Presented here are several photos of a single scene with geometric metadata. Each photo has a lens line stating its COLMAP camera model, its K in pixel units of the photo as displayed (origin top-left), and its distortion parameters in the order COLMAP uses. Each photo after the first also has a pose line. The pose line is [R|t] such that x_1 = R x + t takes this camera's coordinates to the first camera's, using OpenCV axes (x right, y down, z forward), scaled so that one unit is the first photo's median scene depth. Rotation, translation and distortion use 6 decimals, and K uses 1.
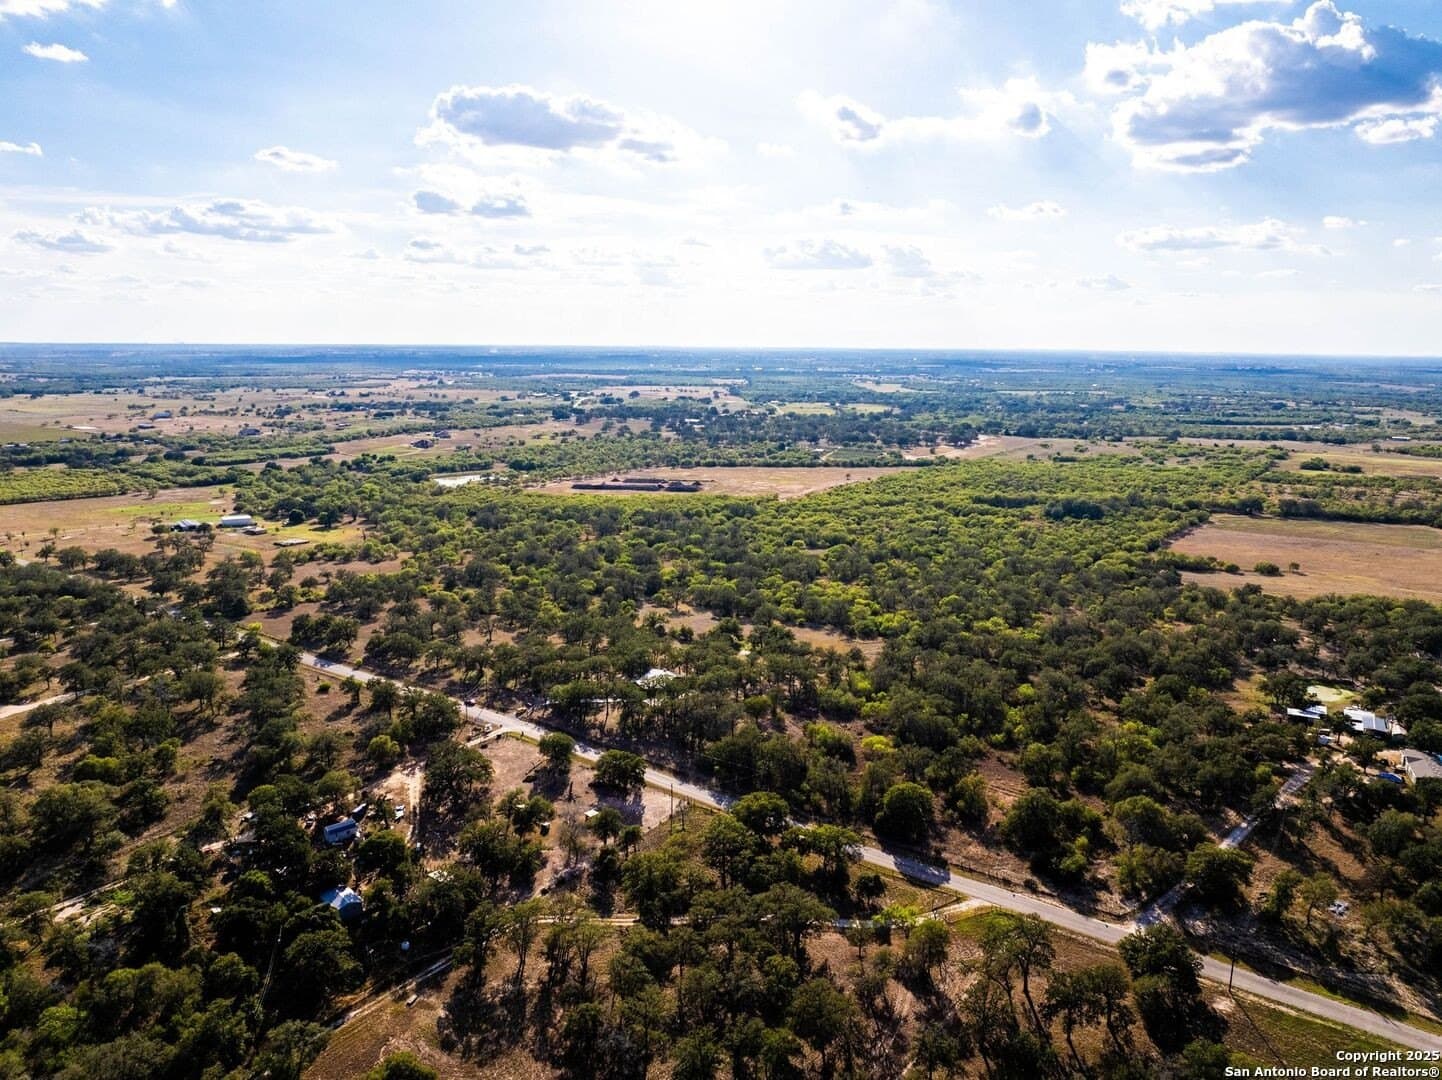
lens RADIAL K [[1015.7, 0, 718.8], [0, 1015.7, 539.0], [0, 0, 1]] dist [-0.034832, -0.003943]
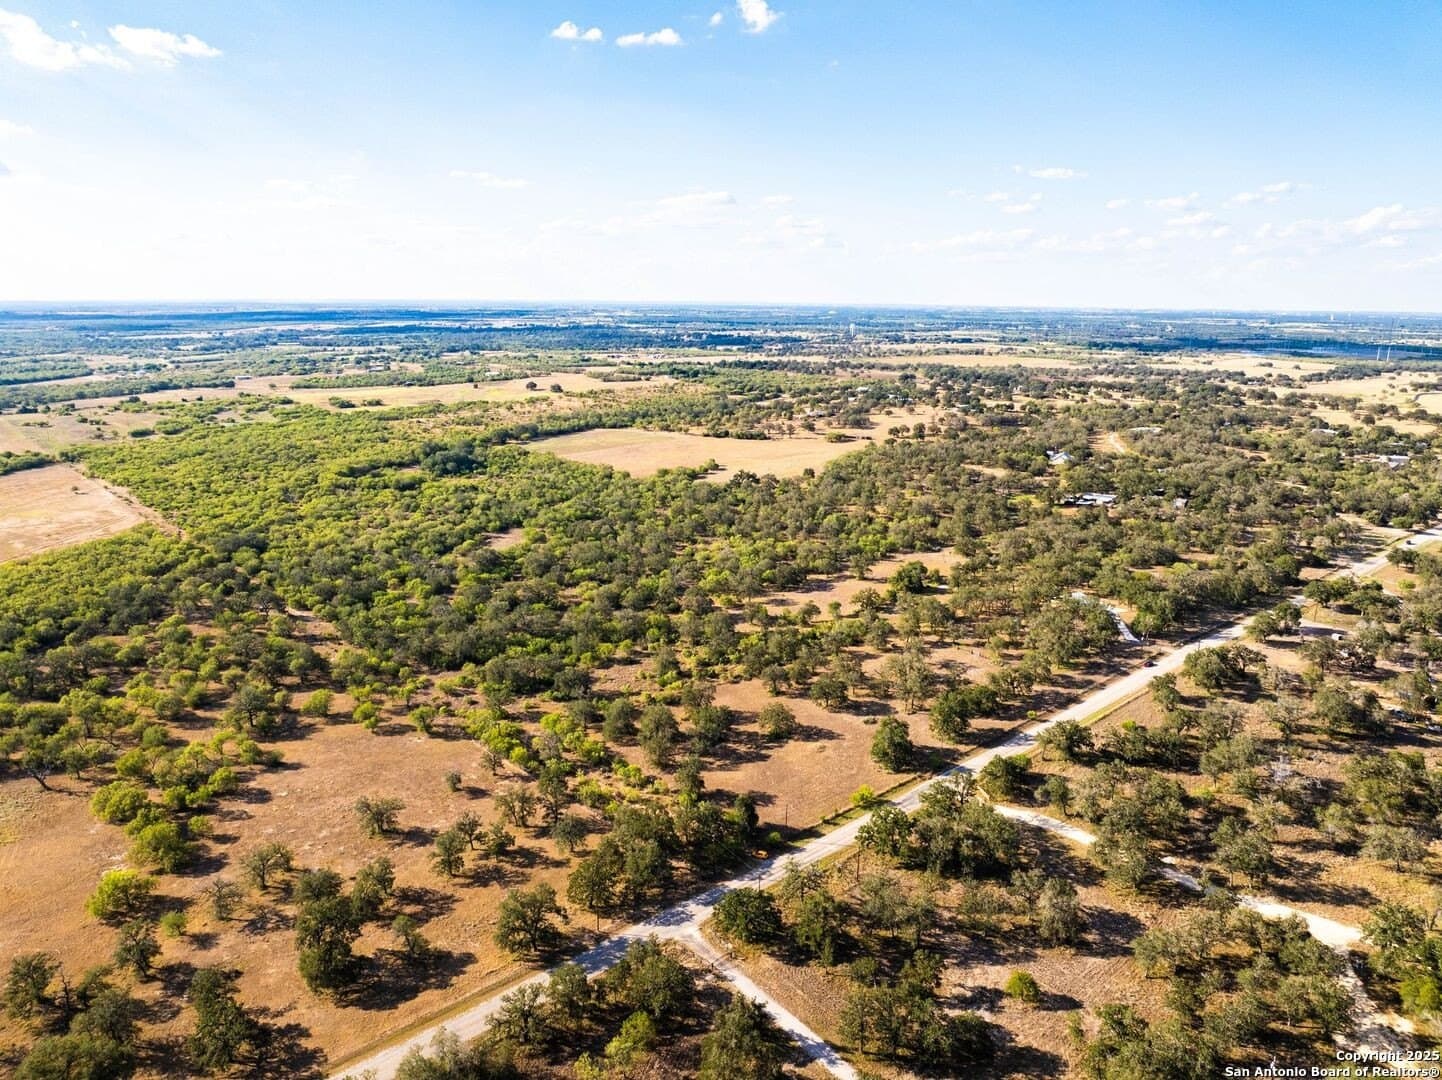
lens RADIAL K [[1015.7, 0, 718.8], [0, 1015.7, 539.0], [0, 0, 1]] dist [-0.034832, -0.003943]
pose [[0.202552, -0.234618, 0.950751, -0.586921], [0.180398, 0.963199, 0.199258, -0.112567], [-0.962512, 0.131154, 0.237423, 0.531263]]
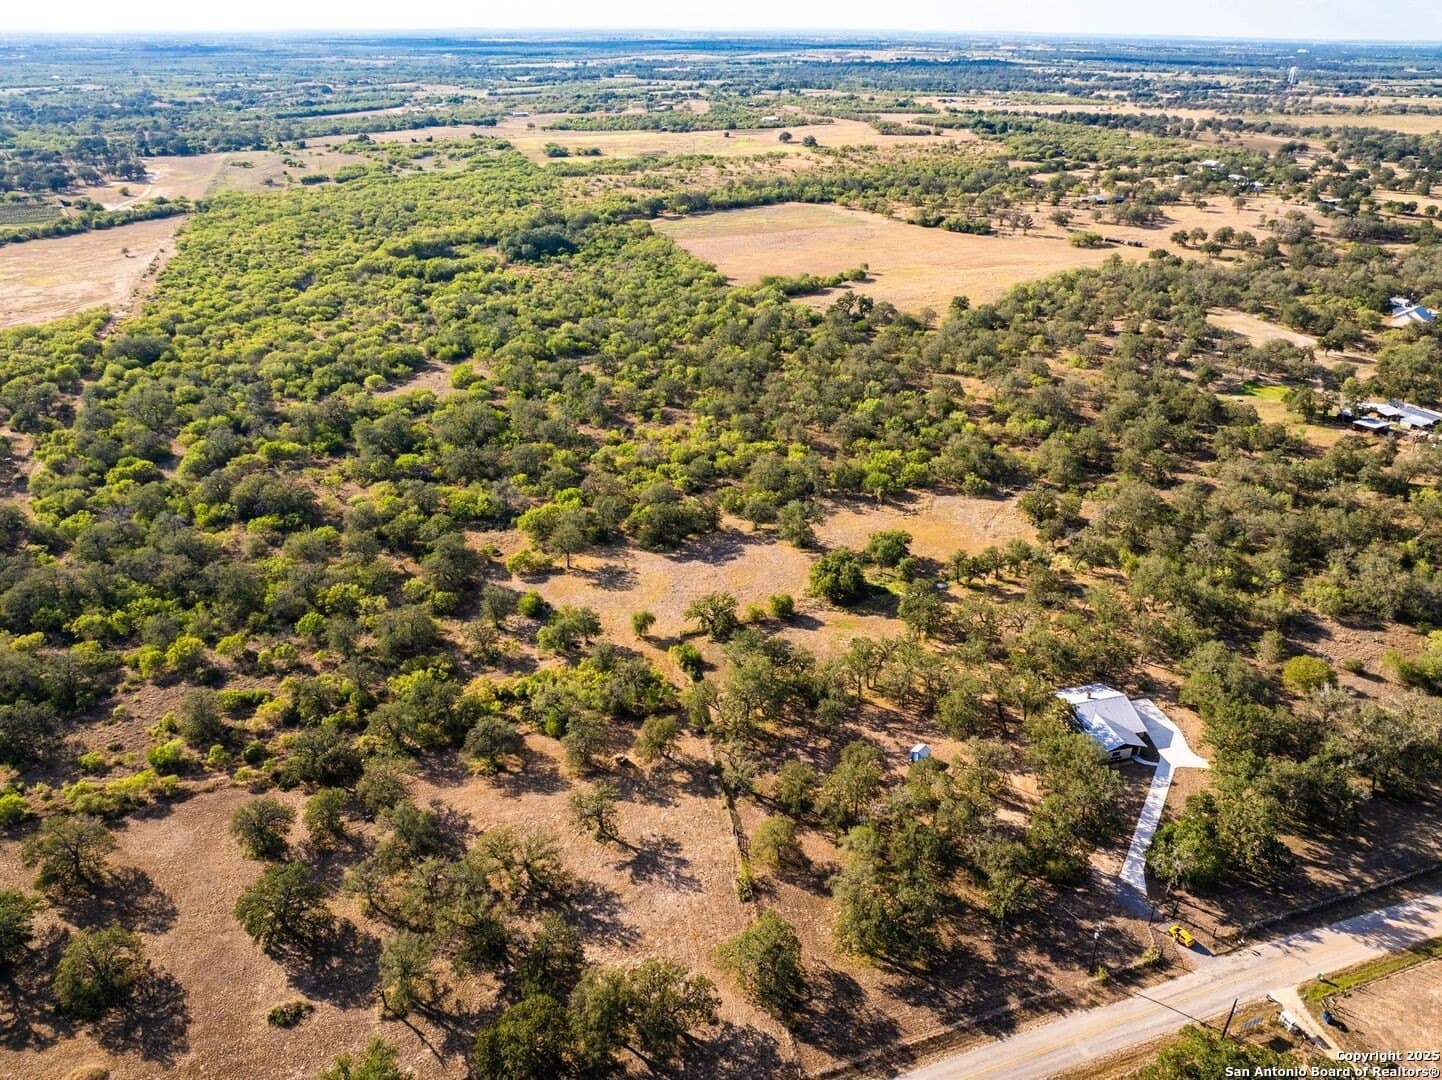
lens RADIAL K [[1015.7, 0, 718.8], [0, 1015.7, 539.0], [0, 0, 1]] dist [-0.034832, -0.003943]
pose [[0.558973, -0.383934, 0.734945, -0.254712], [0.157026, 0.919320, 0.360823, -0.083528], [-0.814182, -0.086285, 0.574163, 0.414456]]
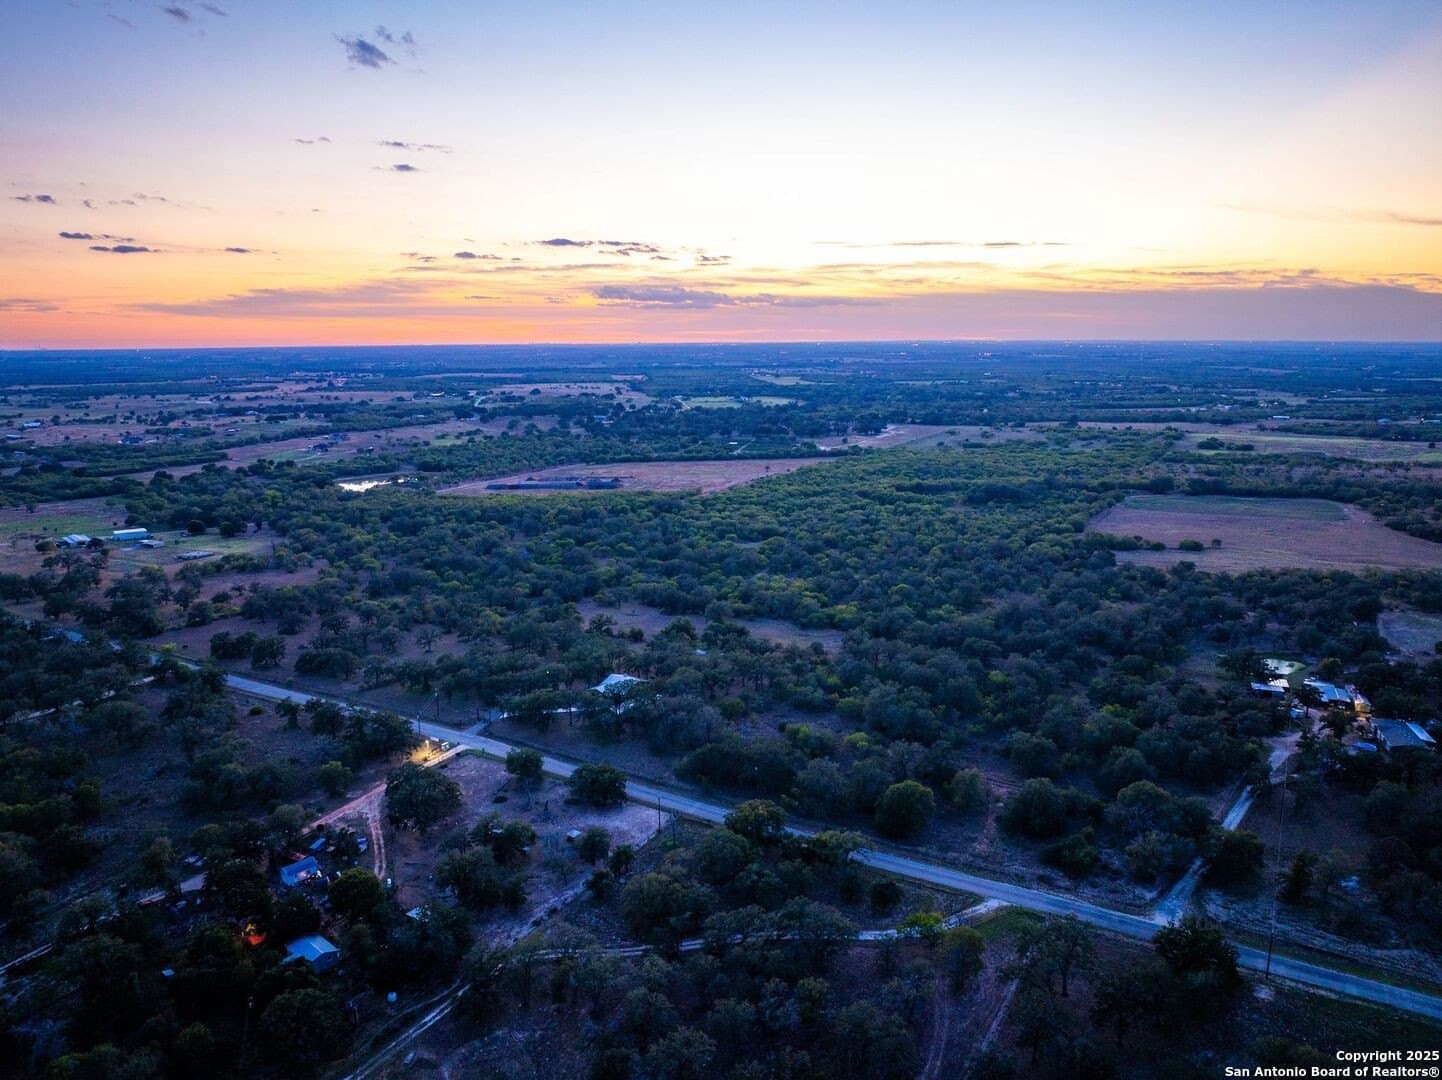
lens RADIAL K [[1015.7, 0, 718.8], [0, 1015.7, 539.0], [0, 0, 1]] dist [-0.034832, -0.003943]
pose [[0.994526, -0.035261, 0.098359, -0.026333], [0.034863, 0.999376, 0.005762, -0.000096], [-0.098501, -0.002302, 0.995134, 0.021762]]
